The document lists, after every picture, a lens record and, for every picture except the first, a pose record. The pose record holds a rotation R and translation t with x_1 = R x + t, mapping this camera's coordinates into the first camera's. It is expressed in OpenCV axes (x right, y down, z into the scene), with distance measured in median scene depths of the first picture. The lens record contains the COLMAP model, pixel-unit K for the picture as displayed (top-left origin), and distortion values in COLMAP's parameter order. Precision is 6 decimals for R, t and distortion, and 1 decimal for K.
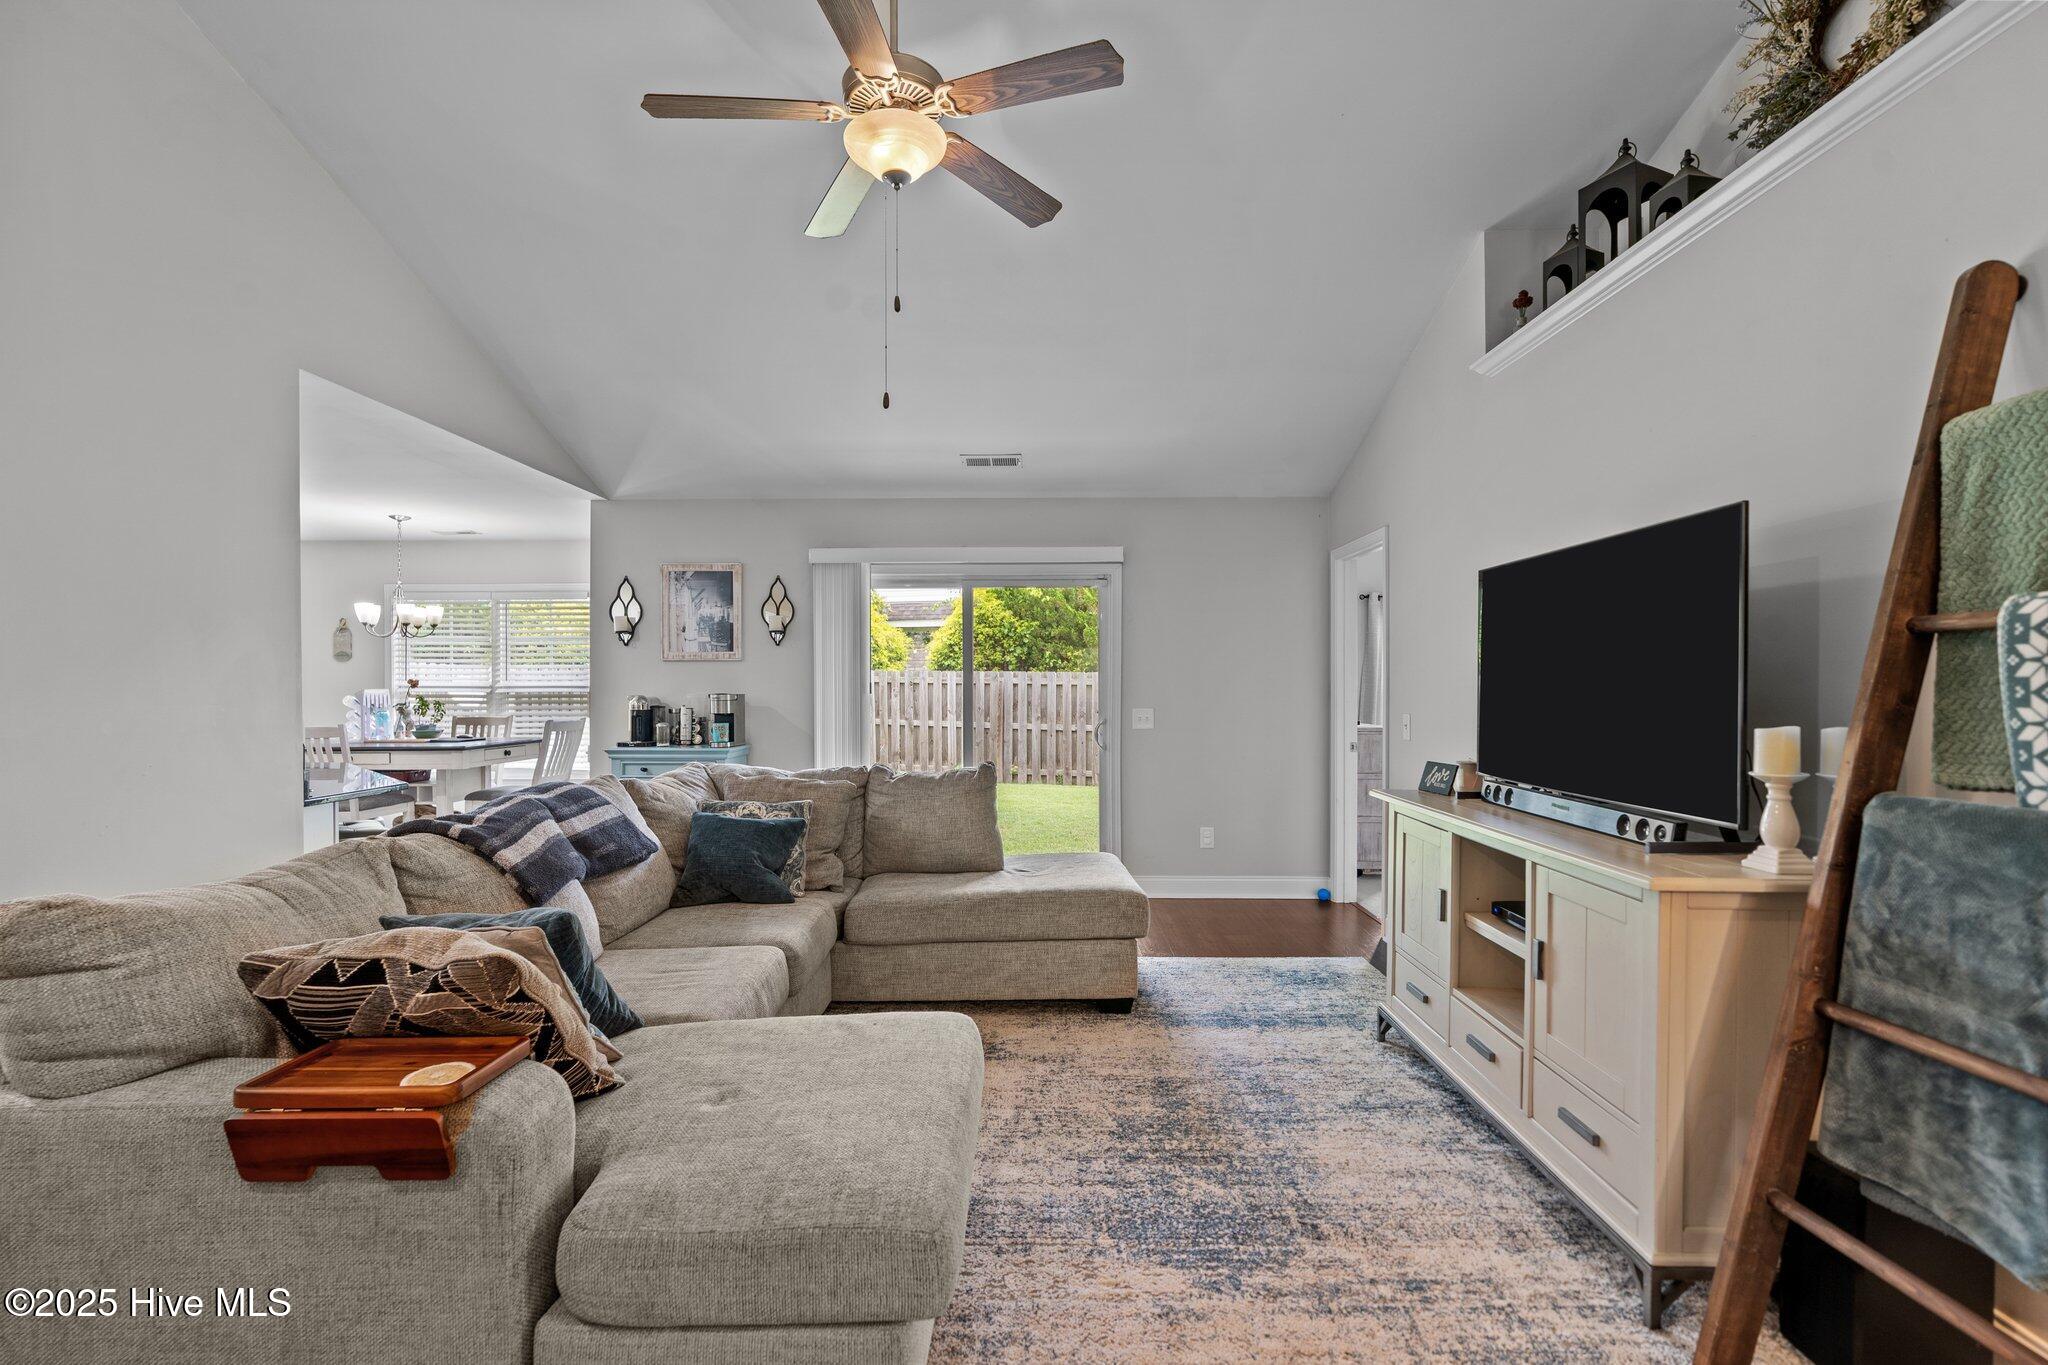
lens RADIAL K [[927.1, 0, 1029.4], [0, 927.1, 695.1], [0, 0, 1]] dist [-0.002715, -0.000455]
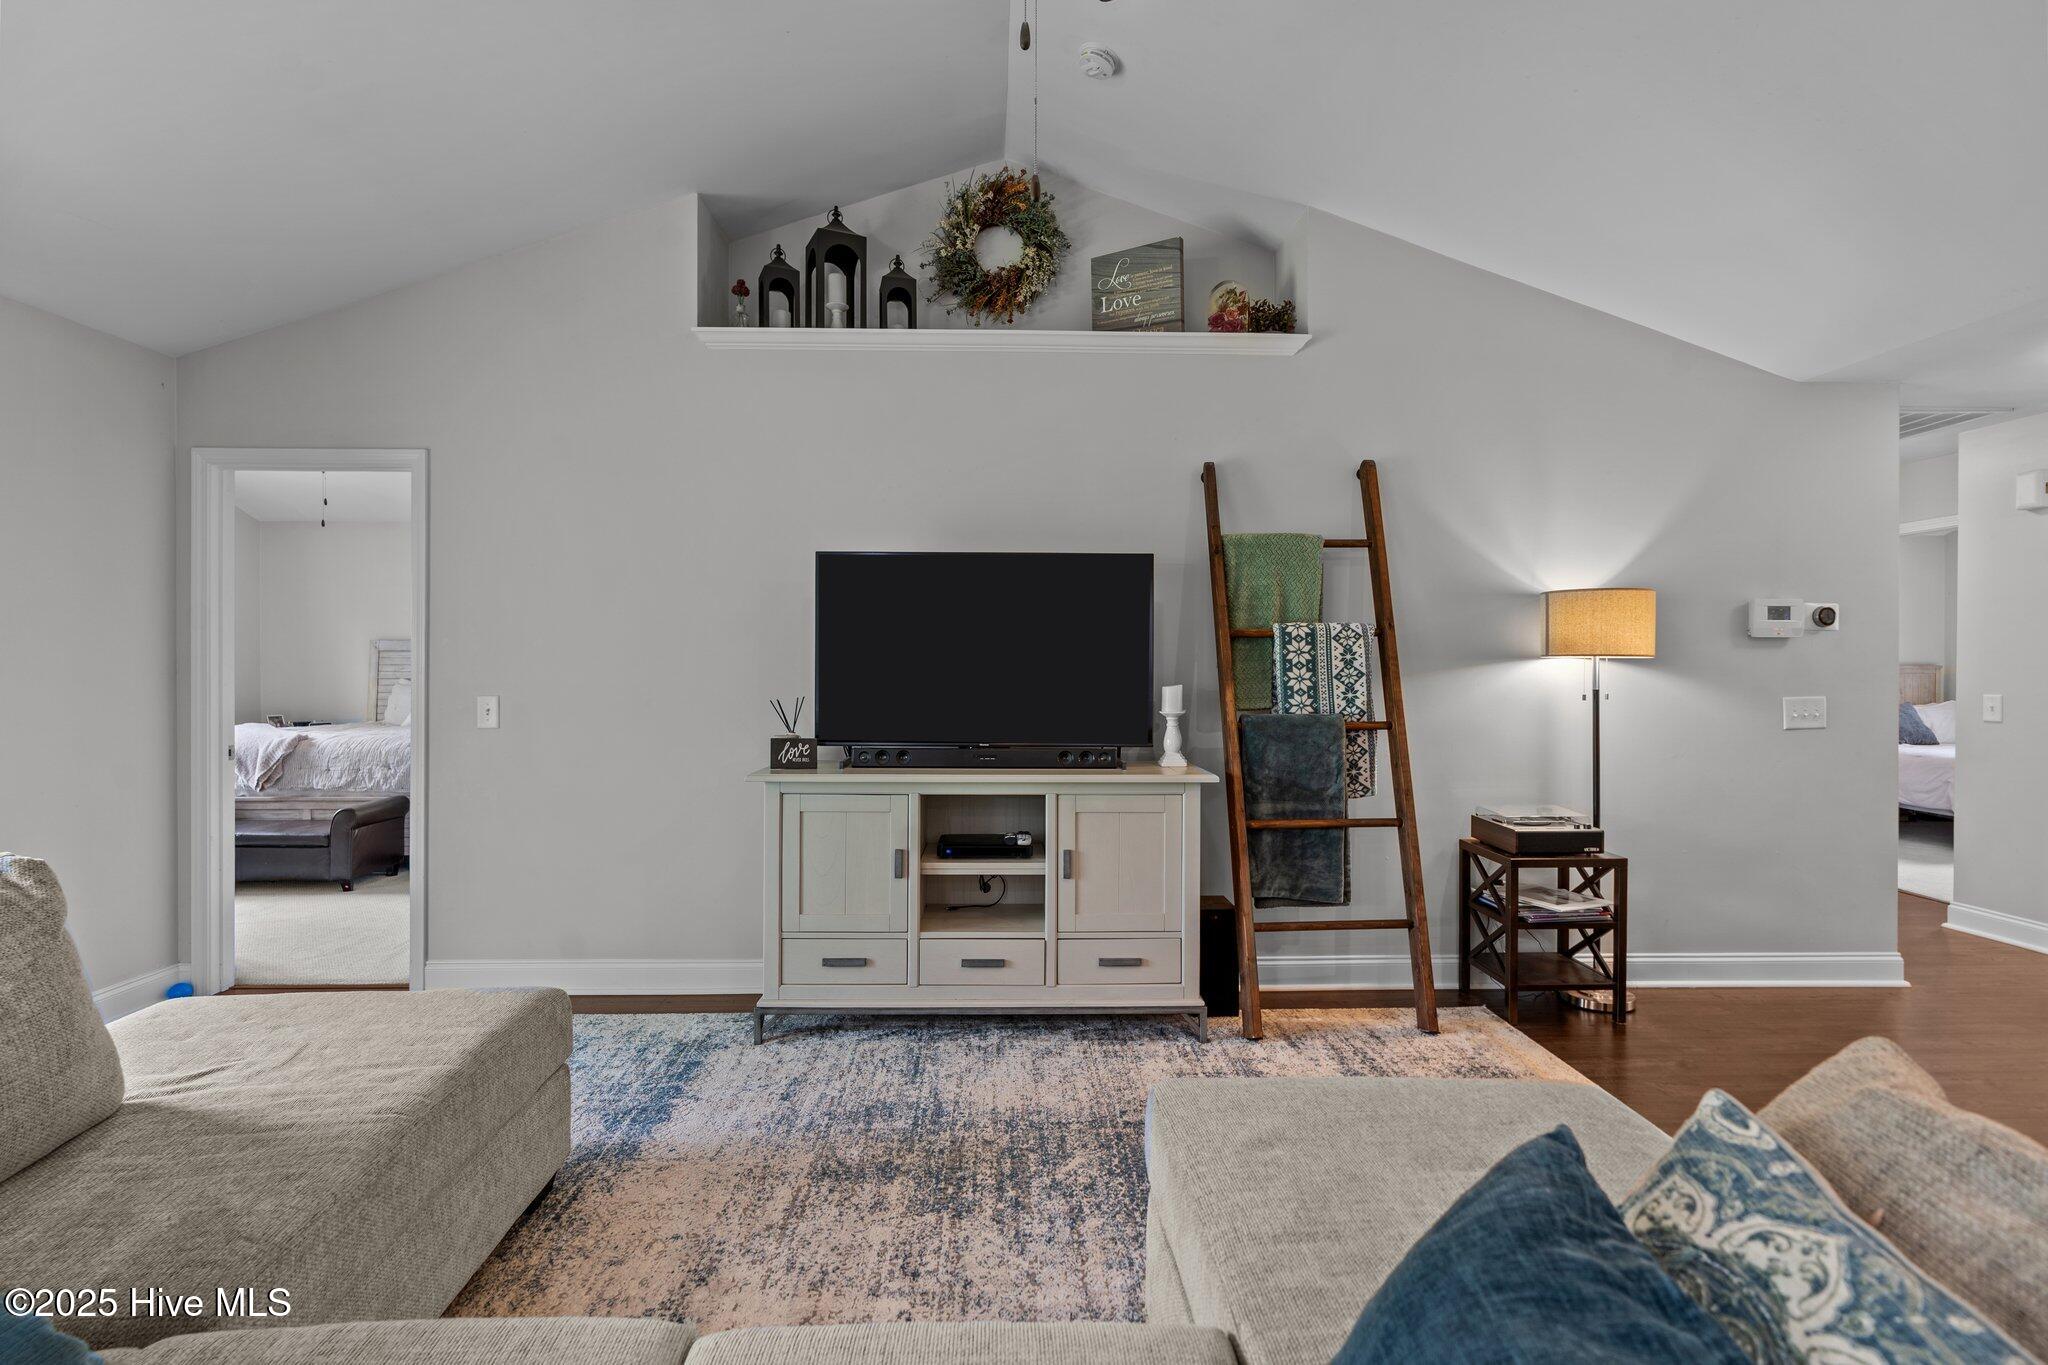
lens RADIAL K [[959.4, 0, 1023.5], [0, 959.4, 669.2], [0, 0, 1]] dist [-0.003905, -0.000118]
pose [[-0.033529, -0.004543, 0.999427, -0.675878], [0.005846, 0.999972, 0.004742, -0.004674], [-0.999421, 0.006002, -0.033502, 0.882895]]
